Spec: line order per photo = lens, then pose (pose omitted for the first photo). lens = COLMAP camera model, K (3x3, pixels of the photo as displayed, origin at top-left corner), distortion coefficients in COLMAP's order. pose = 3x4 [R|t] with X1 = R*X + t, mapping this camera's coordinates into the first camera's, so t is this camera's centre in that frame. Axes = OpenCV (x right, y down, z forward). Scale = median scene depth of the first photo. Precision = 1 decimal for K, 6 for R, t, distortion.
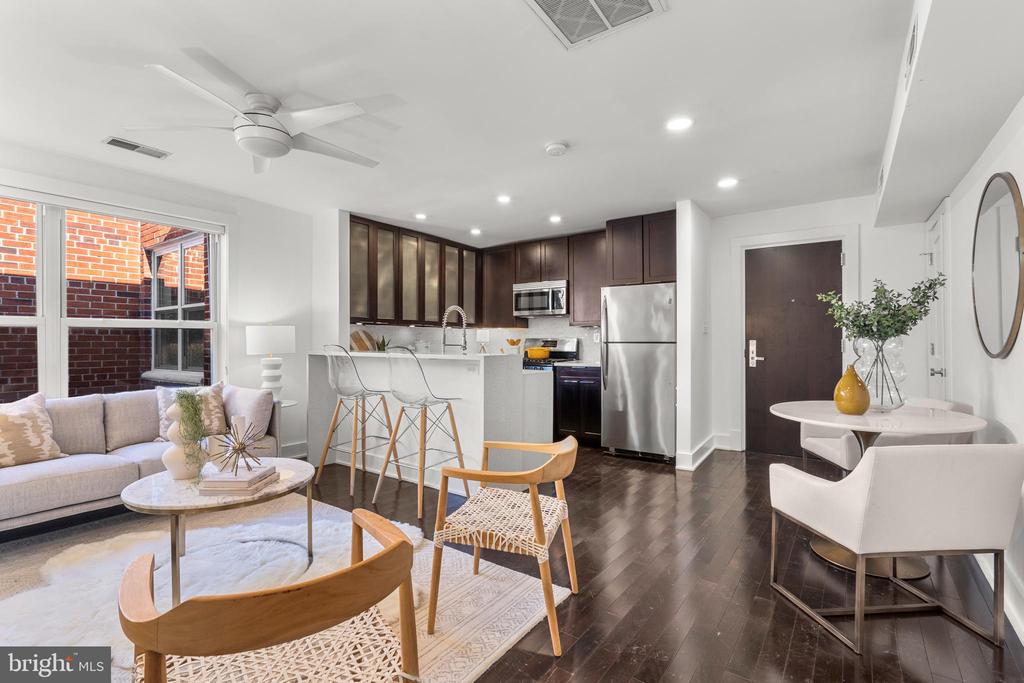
lens RADIAL K [[468.7, 0, 510.0], [0, 468.7, 341.6], [0, 0, 1]] dist [0.005313, 0.002362]
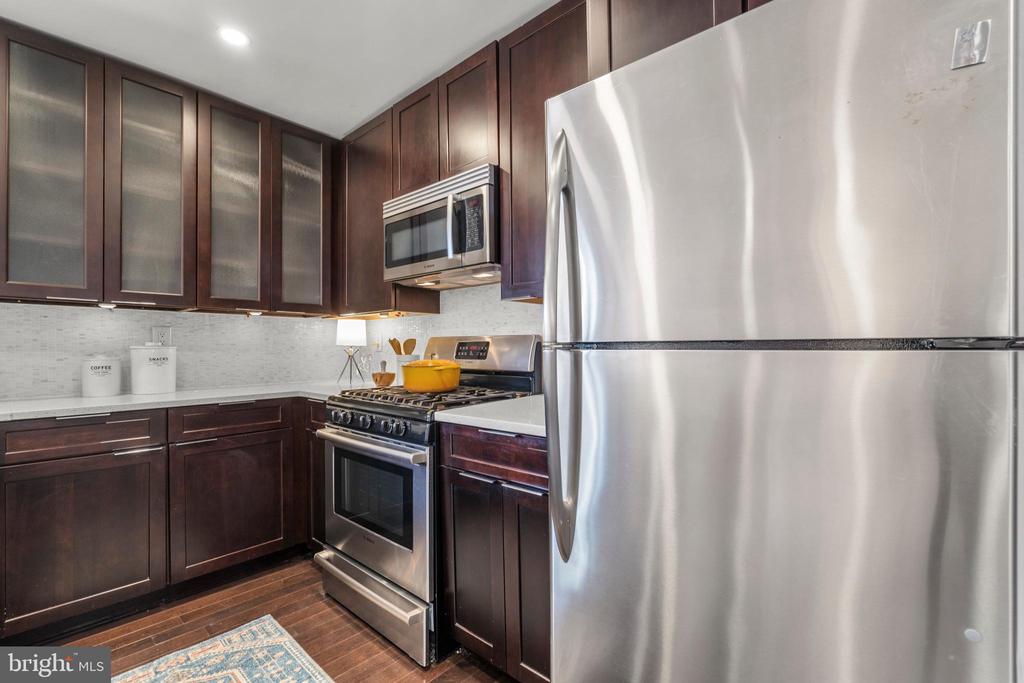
lens RADIAL K [[468.7, 0, 515.3], [0, 468.7, 342.5], [0, 0, 1]] dist [0.005313, 0.002362]
pose [[0.991458, 0.011319, -0.129934, 0.167495], [-0.011368, 0.999935, 0.000367, -0.002948], [0.129929, 0.001114, 0.991523, 0.594389]]
